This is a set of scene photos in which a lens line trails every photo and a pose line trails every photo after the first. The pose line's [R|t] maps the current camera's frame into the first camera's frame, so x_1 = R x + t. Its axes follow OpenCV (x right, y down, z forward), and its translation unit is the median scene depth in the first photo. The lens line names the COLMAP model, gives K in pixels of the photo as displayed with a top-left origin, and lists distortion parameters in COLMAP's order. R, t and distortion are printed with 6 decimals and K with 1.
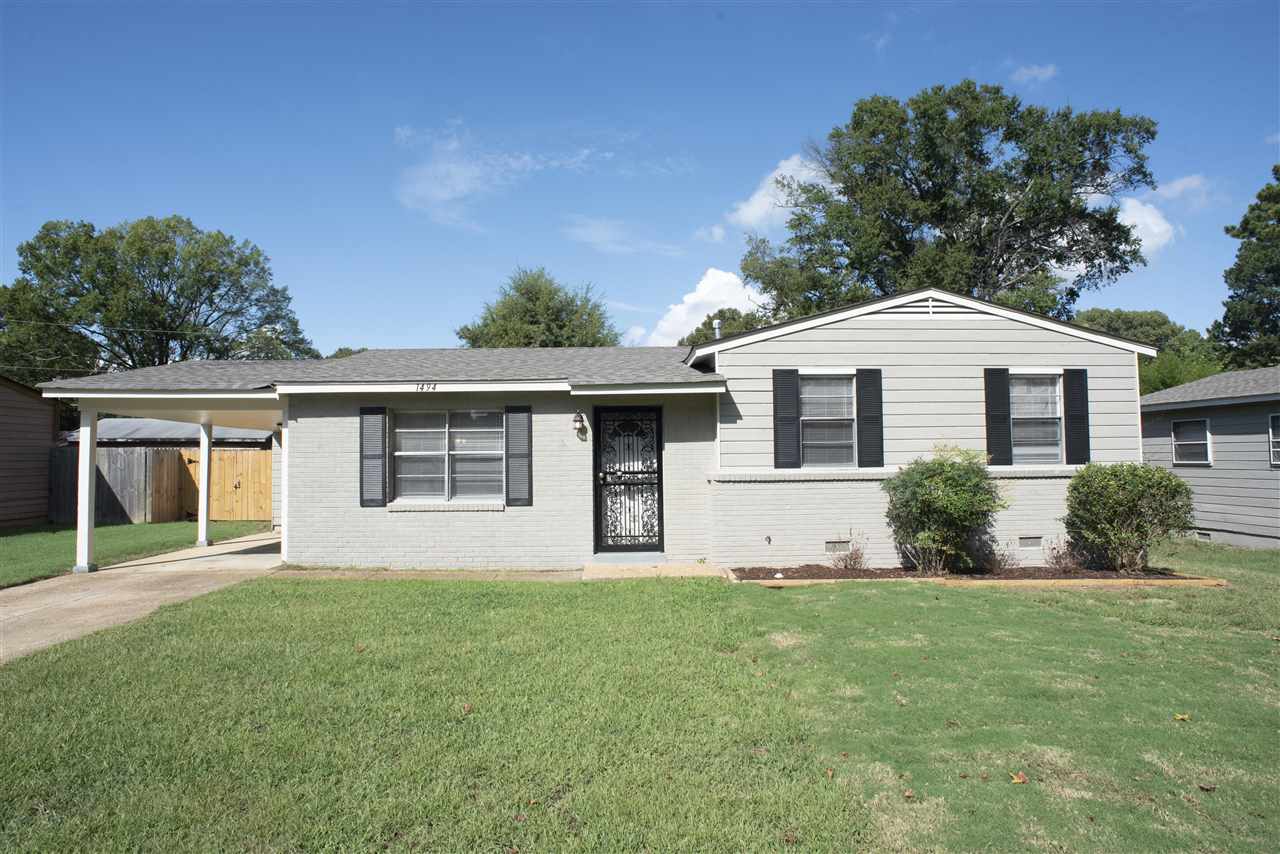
lens RADIAL K [[718.7, 0, 643.0], [0, 718.7, 421.2], [0, 0, 1]] dist [-0.018817, 0.008678]
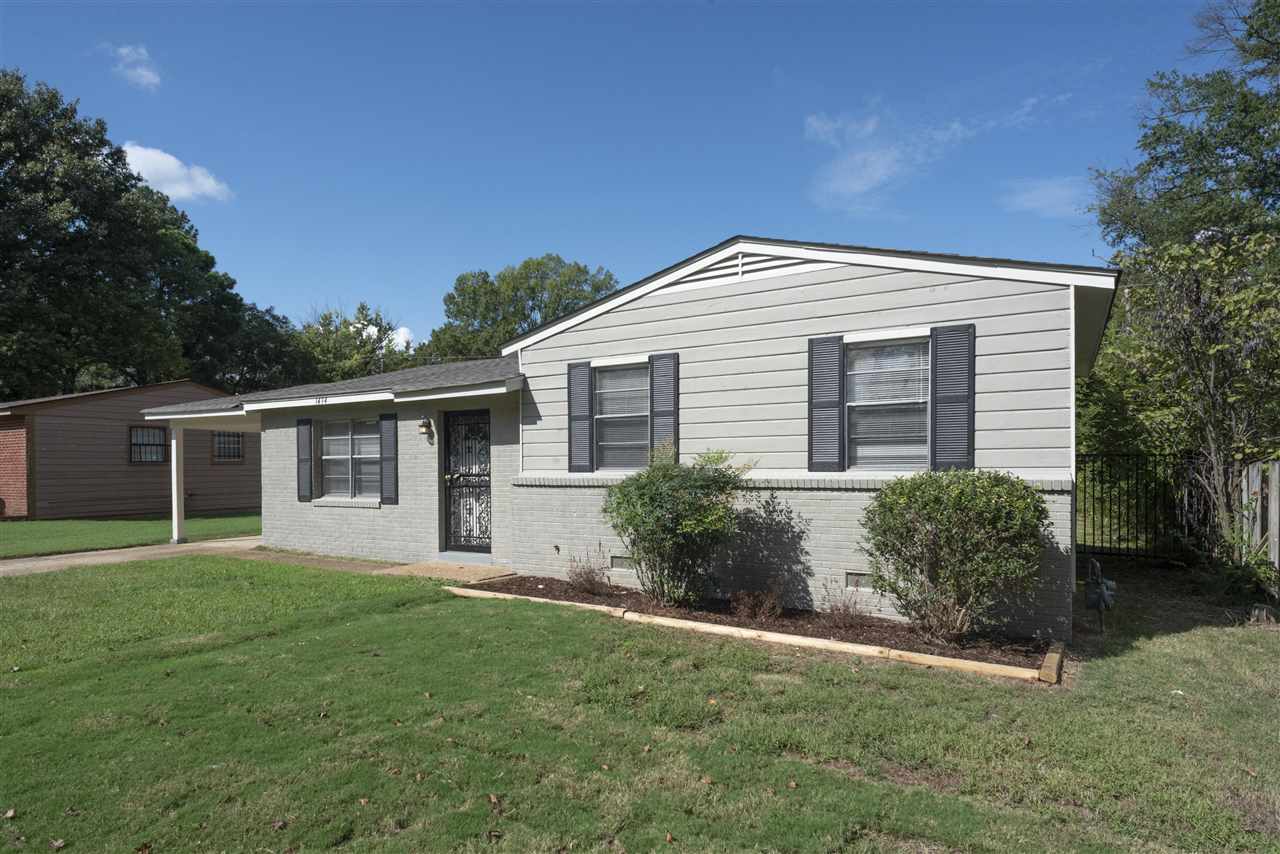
lens RADIAL K [[718.7, 0, 657.1], [0, 718.7, 478.7], [0, 0, 1]] dist [-0.018817, 0.008678]
pose [[0.846863, 0.014169, -0.531622, 0.731062], [0.029681, 0.996828, 0.073848, 0.008939], [0.530982, -0.078319, 0.843756, 0.281976]]
